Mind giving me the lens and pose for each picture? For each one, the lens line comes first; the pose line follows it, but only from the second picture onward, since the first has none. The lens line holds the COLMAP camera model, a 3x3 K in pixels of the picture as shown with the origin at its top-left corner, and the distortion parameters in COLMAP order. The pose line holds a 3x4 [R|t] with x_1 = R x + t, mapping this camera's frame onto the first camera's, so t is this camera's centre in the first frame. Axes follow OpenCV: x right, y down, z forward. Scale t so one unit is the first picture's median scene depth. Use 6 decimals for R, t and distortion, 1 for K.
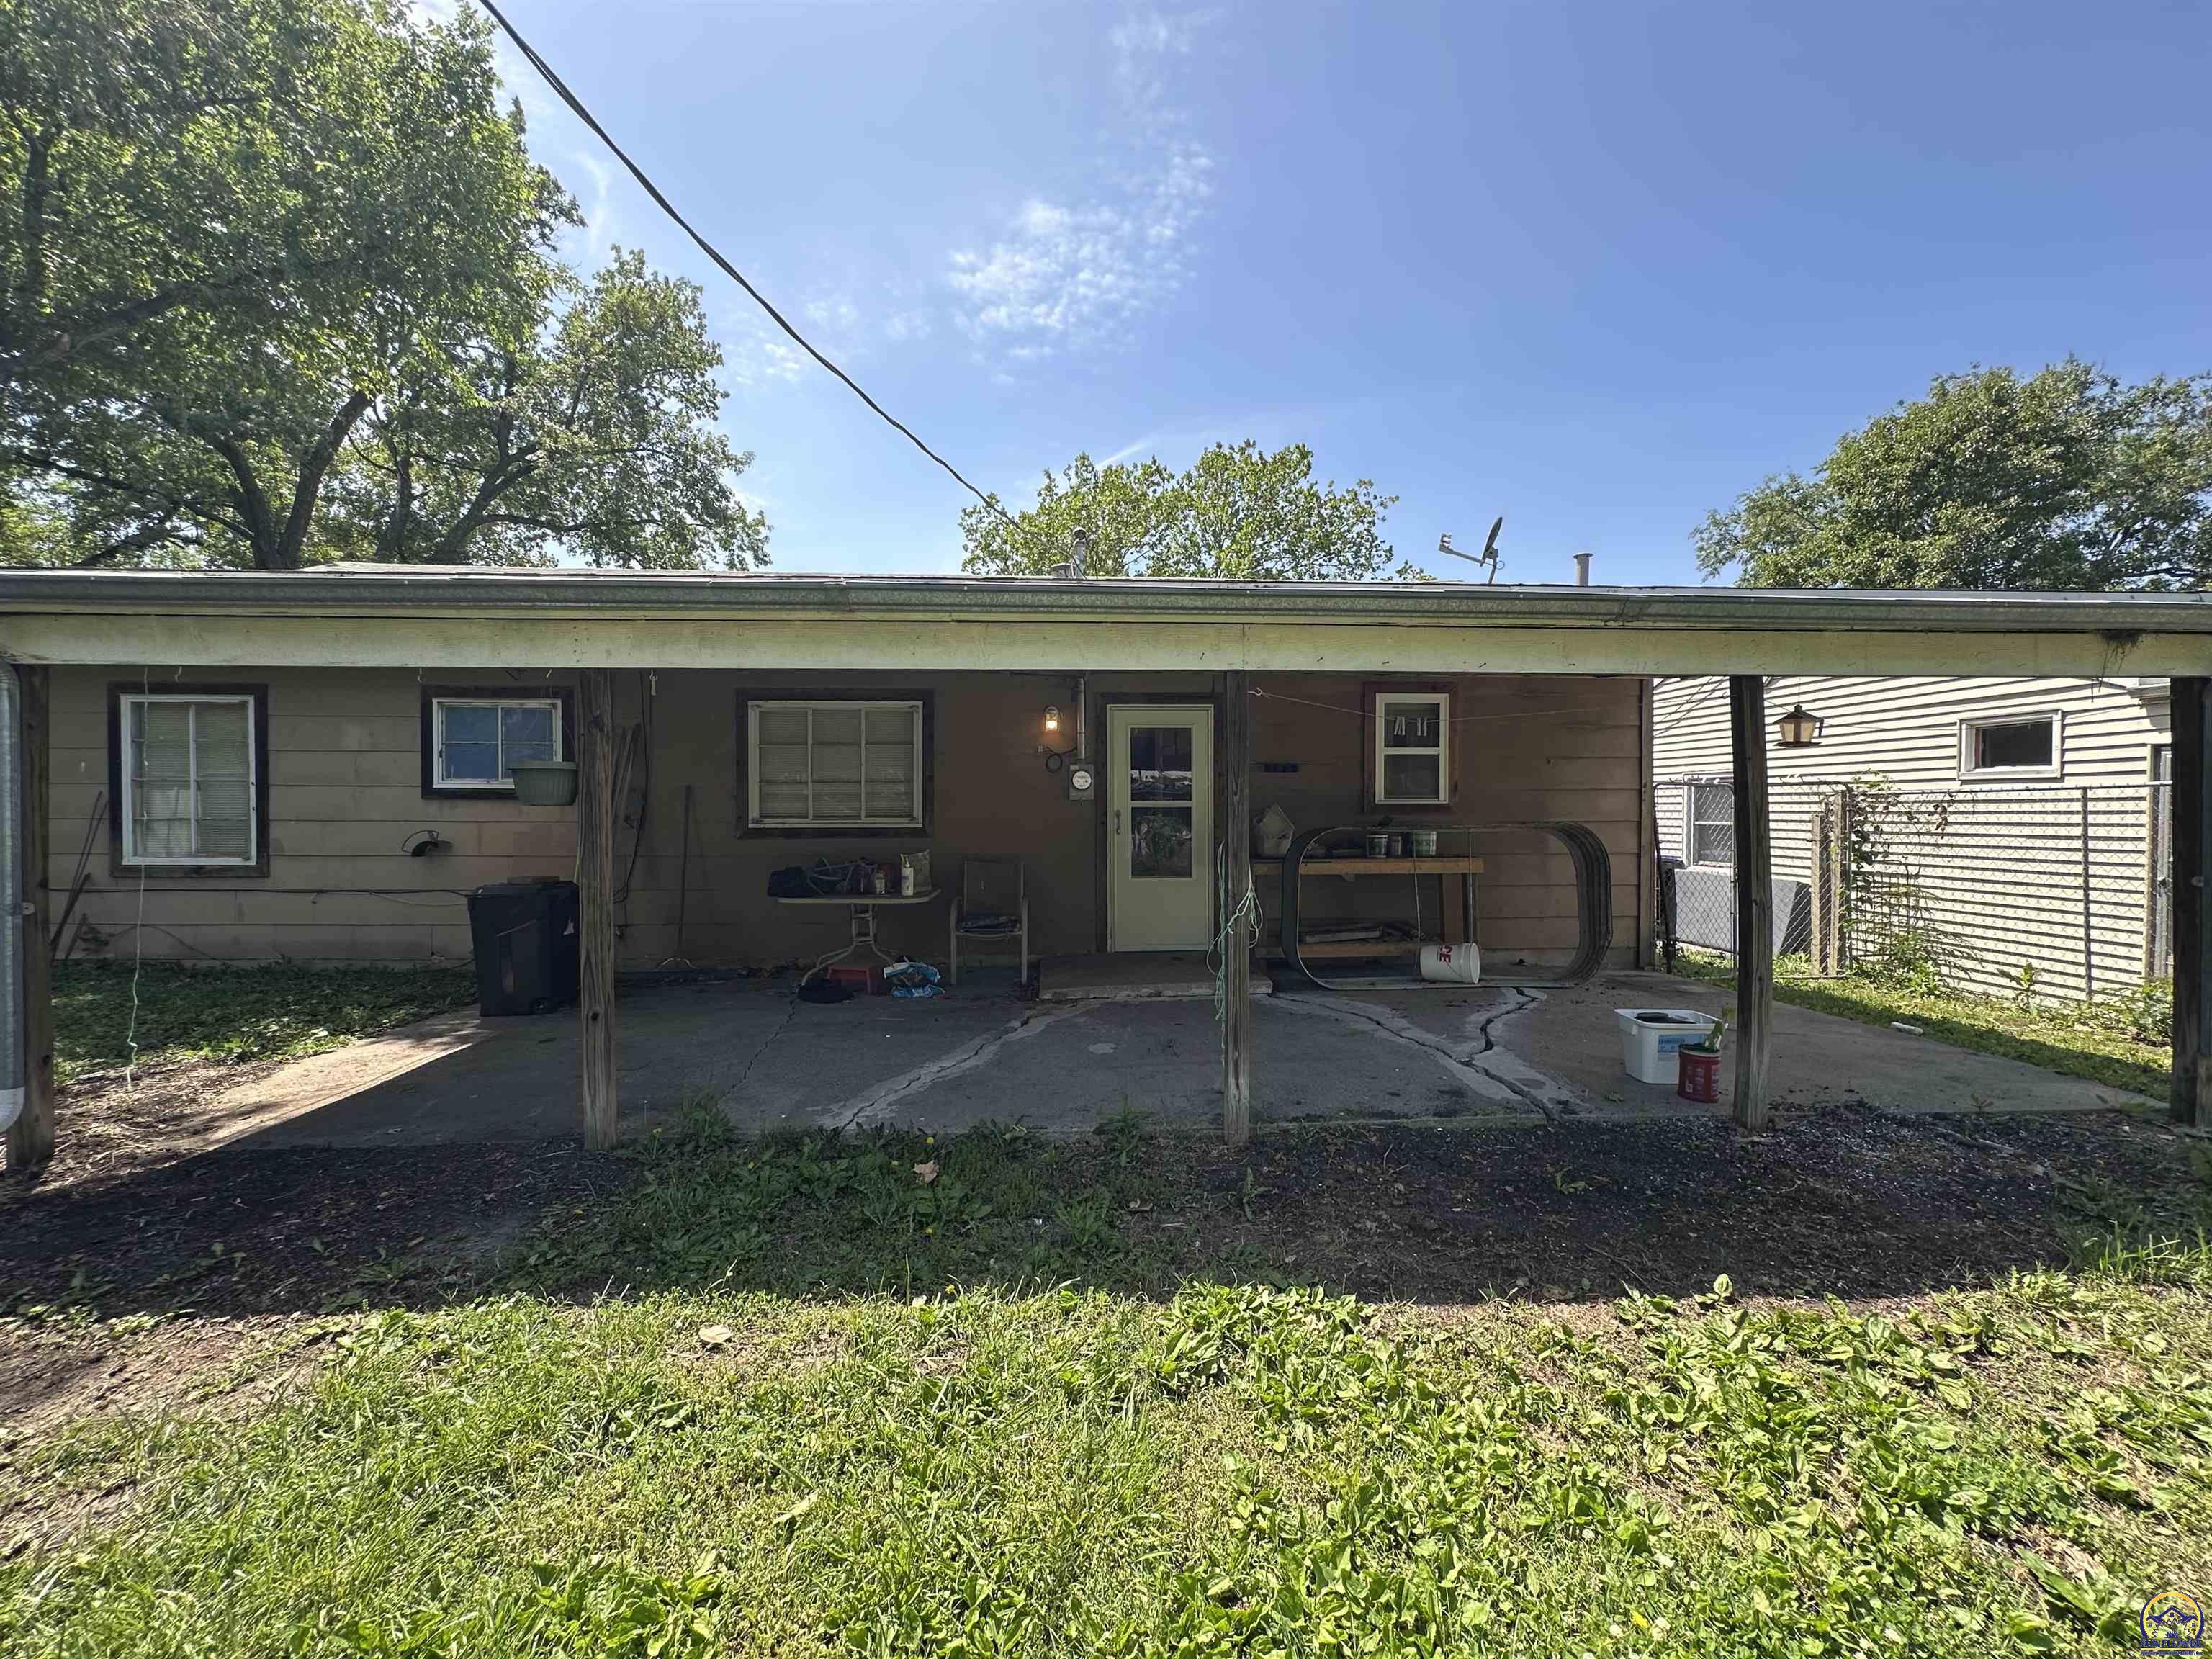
lens RADIAL K [[881.5, 0, 1103.1], [0, 881.5, 820.9], [0, 0, 1]] dist [0.000632, 0.000026]
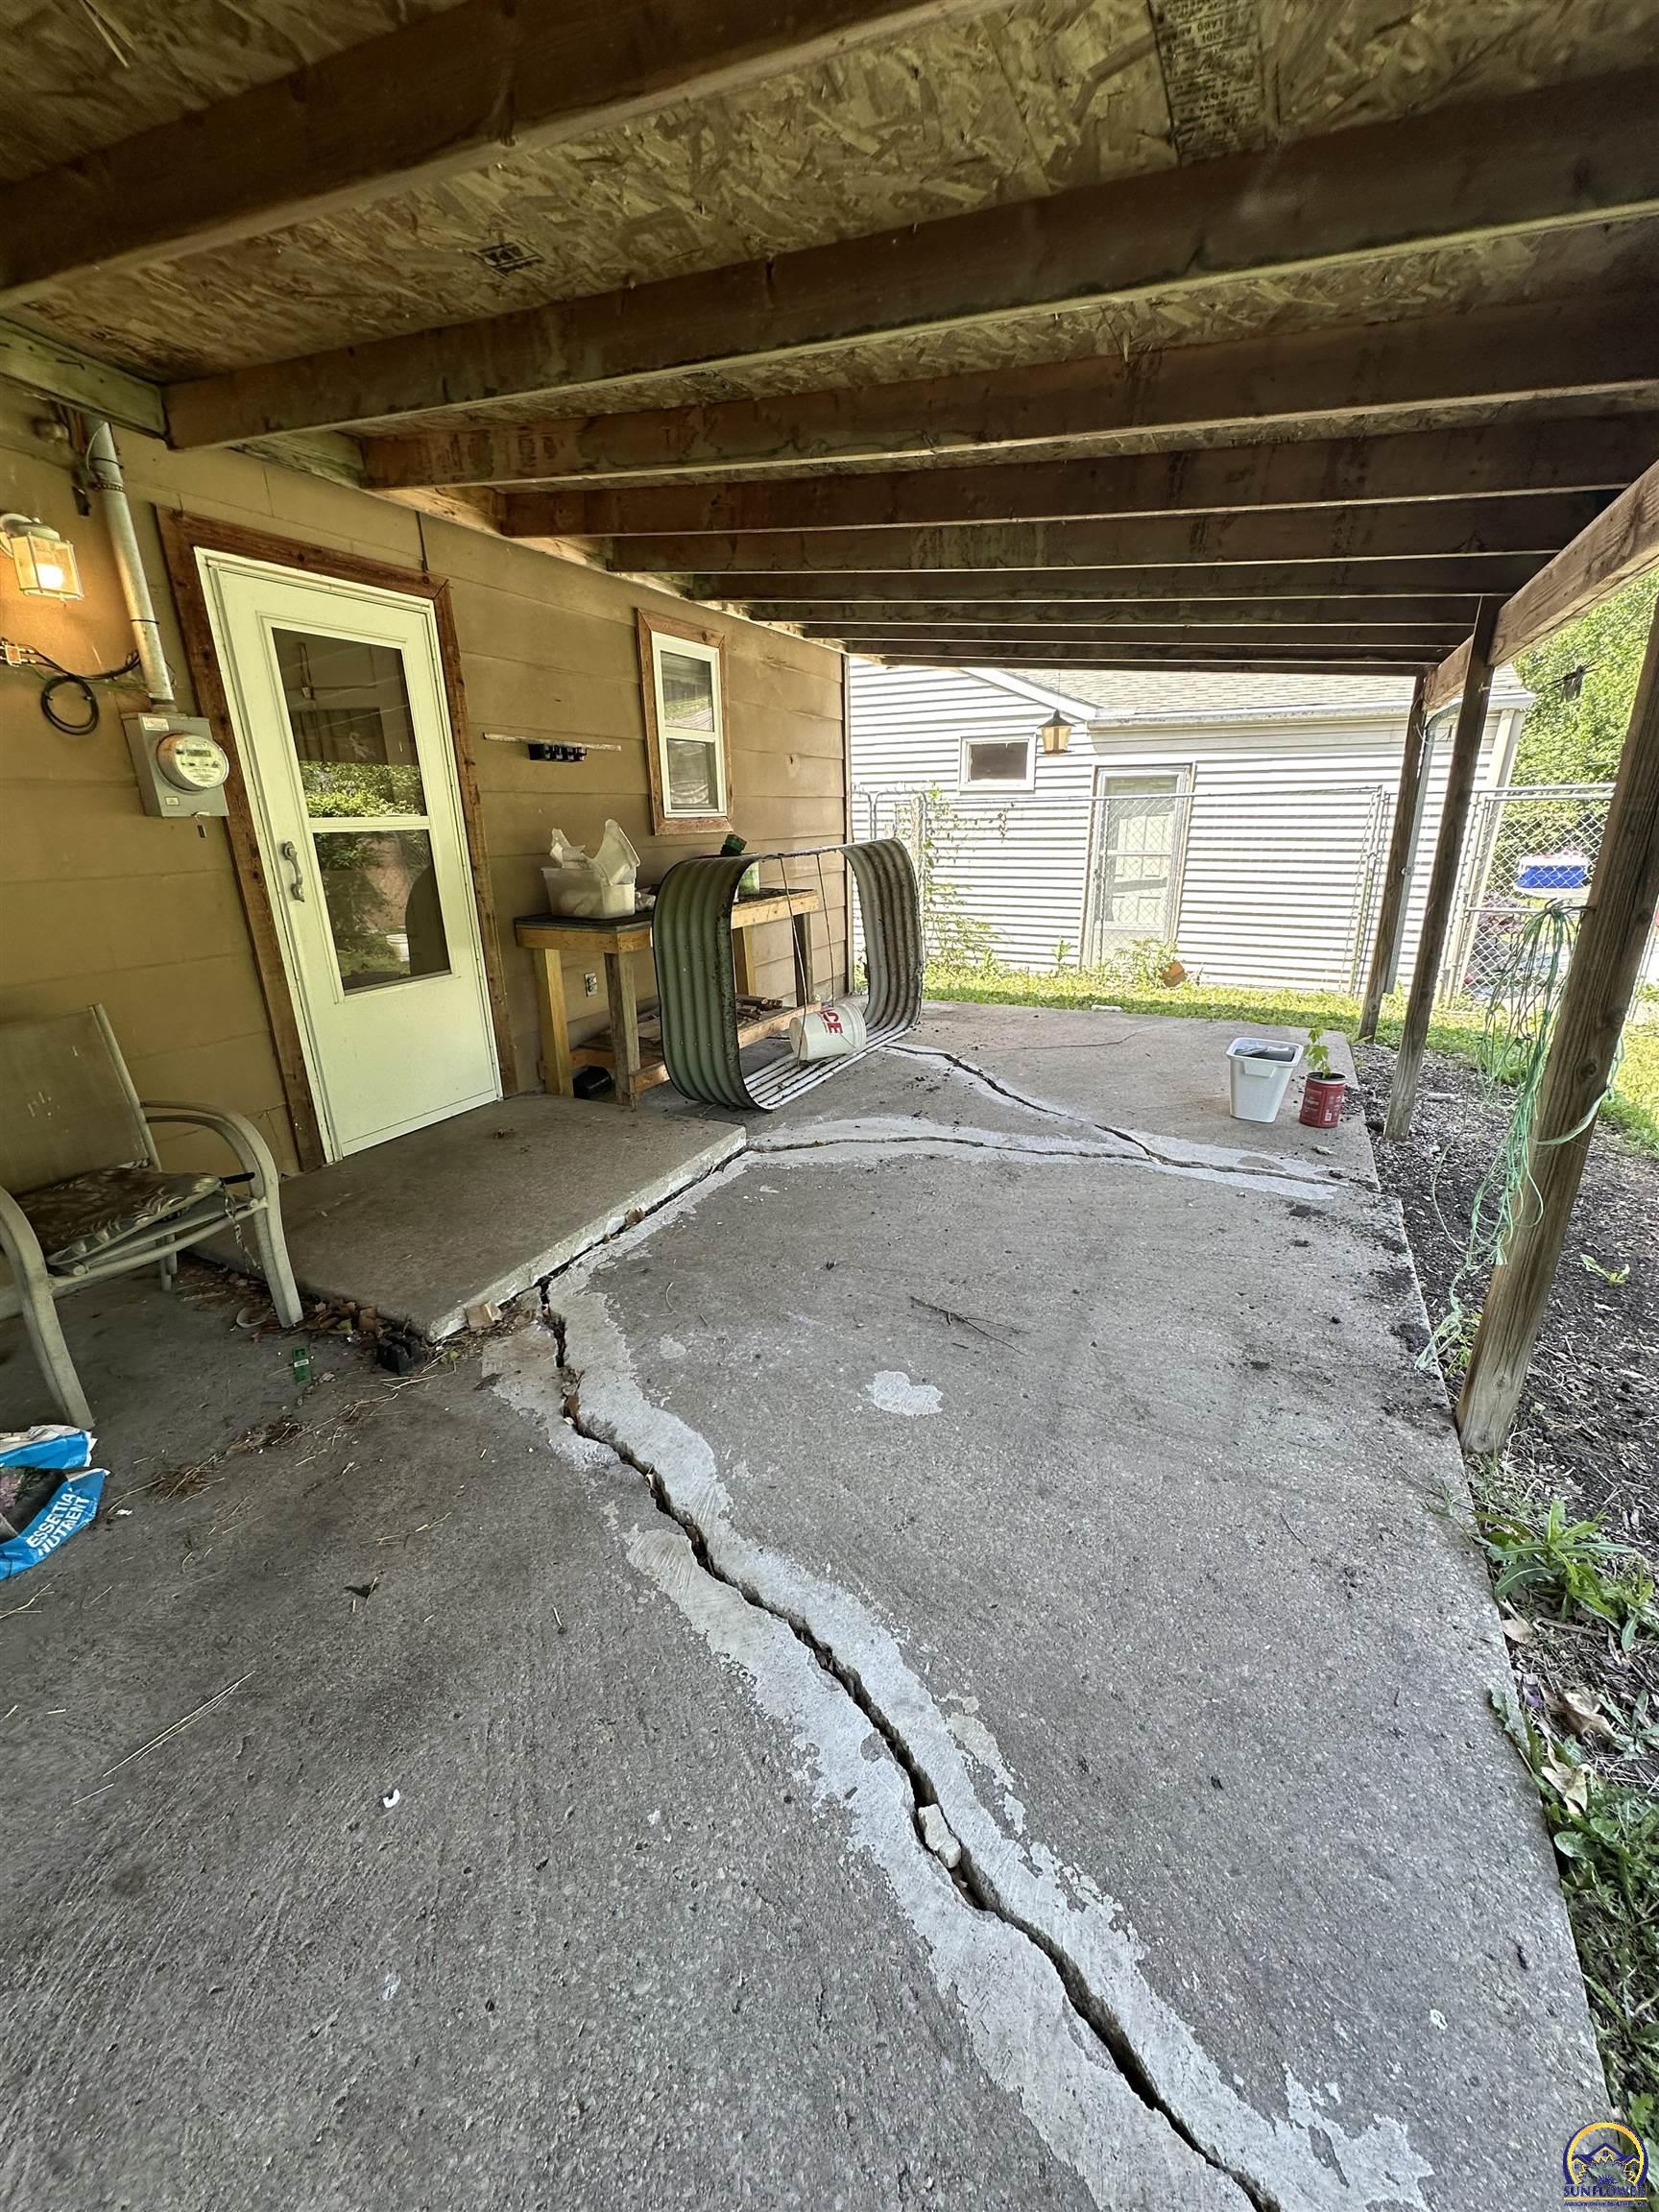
lens RADIAL K [[881.5, 0, 833.9], [0, 881.5, 1104.6], [0, 0, 1]] dist [0.000632, 0.000026]
pose [[0.494386, -0.280070, 0.822887, -0.265780], [0.021590, 0.950336, 0.310476, -0.020315], [-0.868974, -0.135729, 0.475880, 0.626895]]
